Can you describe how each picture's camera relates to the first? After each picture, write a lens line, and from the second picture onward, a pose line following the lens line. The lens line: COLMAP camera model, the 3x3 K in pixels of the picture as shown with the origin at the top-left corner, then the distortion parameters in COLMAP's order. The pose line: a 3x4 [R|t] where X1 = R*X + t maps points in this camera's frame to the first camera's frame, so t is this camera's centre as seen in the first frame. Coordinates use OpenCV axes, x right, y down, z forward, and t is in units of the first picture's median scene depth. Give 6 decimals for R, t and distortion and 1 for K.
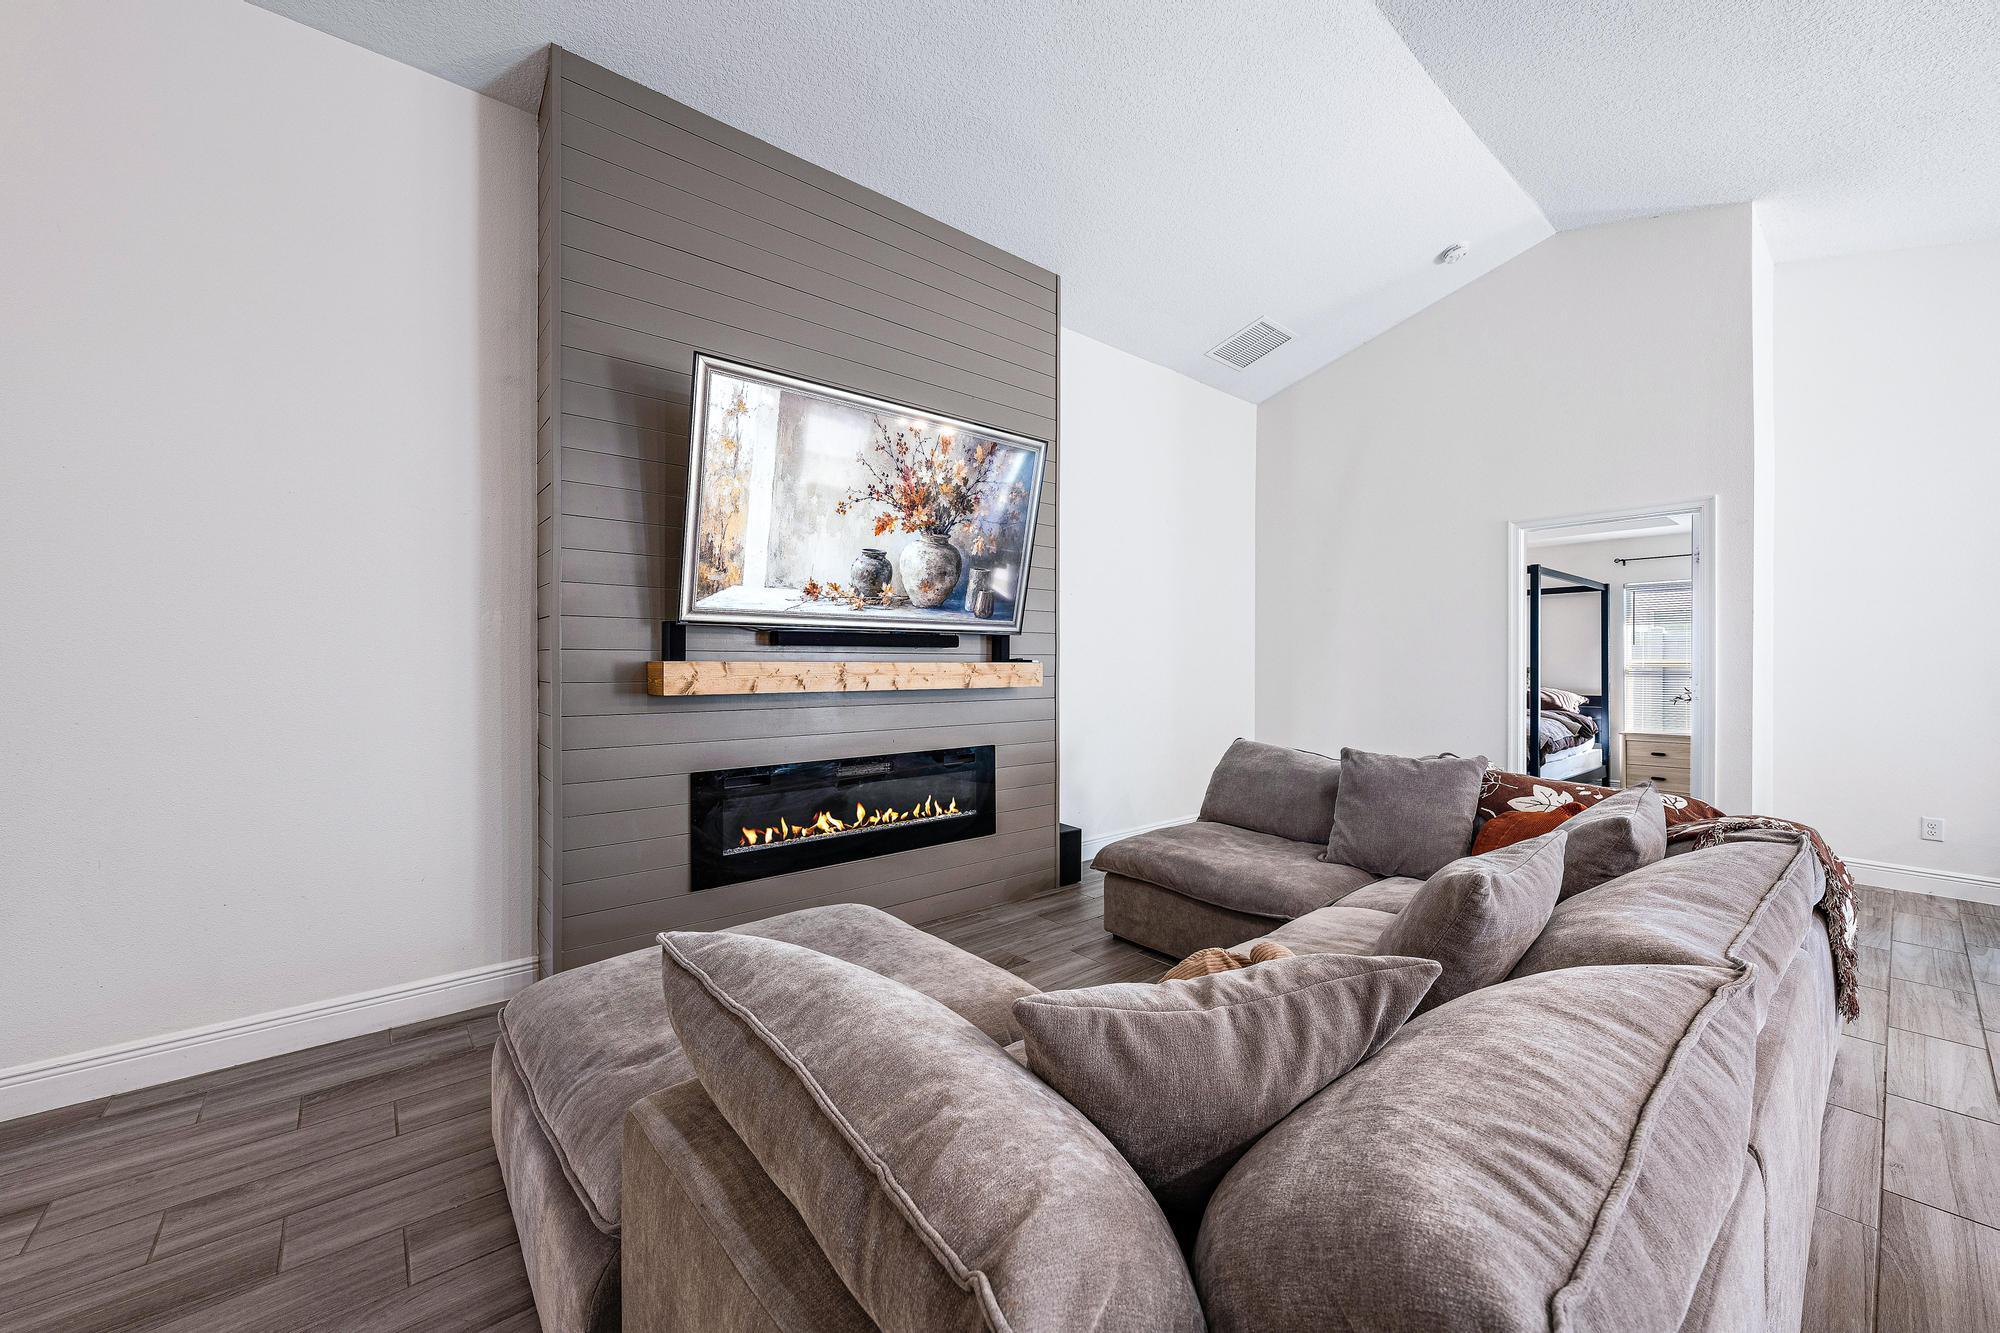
lens RADIAL K [[771.3, 0, 993.4], [0, 771.3, 663.6], [0, 0, 1]] dist [-0.001553, 0.000583]
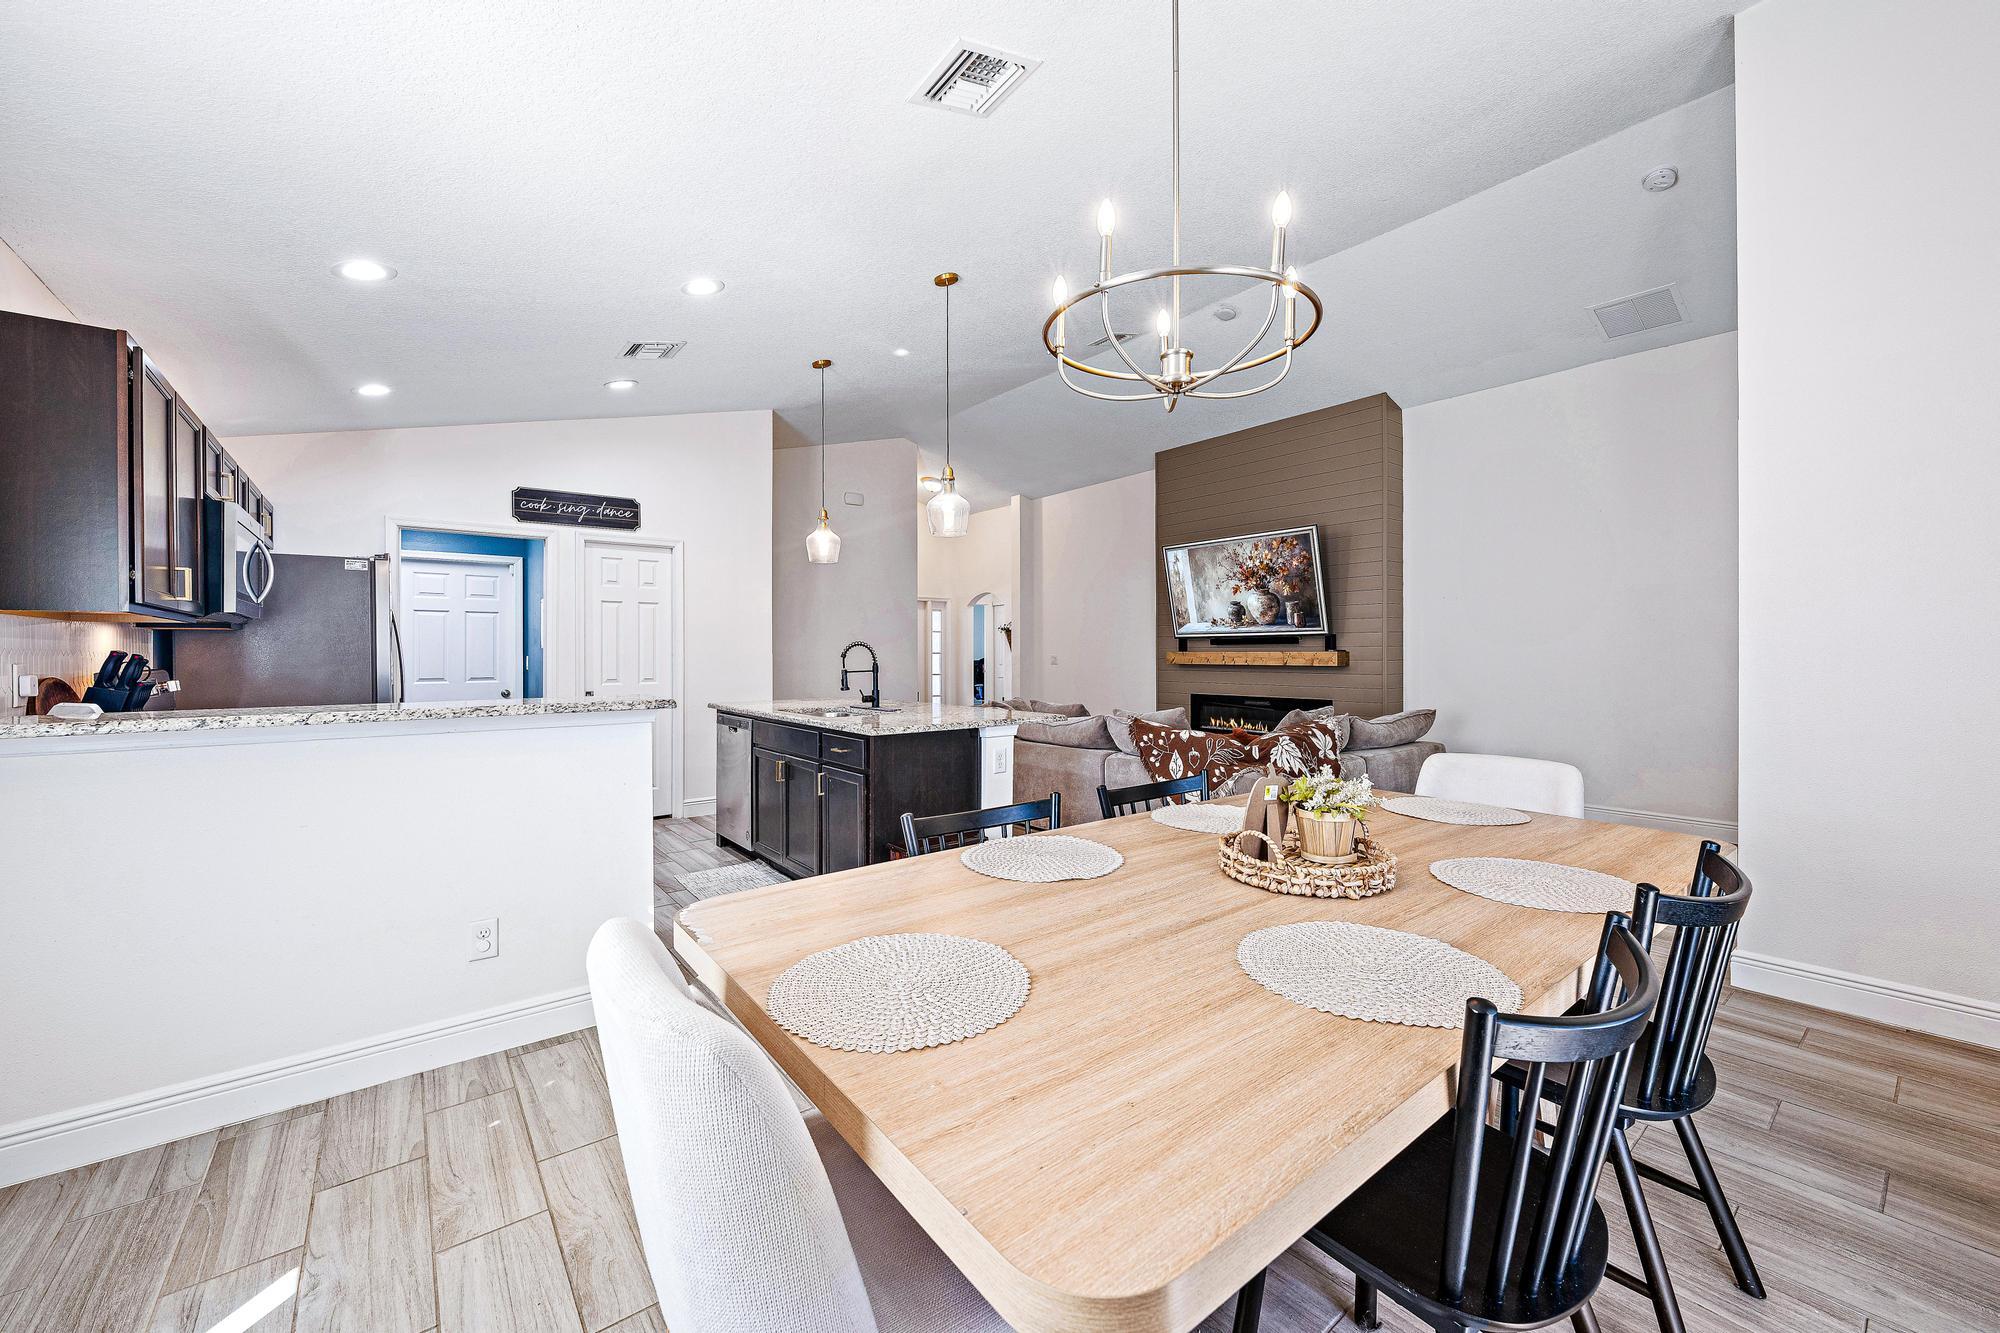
lens RADIAL K [[771.3, 0, 1006.2], [0, 771.3, 659.7], [0, 0, 1]] dist [-0.001553, 0.000583]
pose [[-0.040669, 0.008459, -0.999137, 2.022295], [-0.000677, 0.999964, 0.008494, 0.002606], [0.999172, 0.001022, -0.040662, 0.411575]]
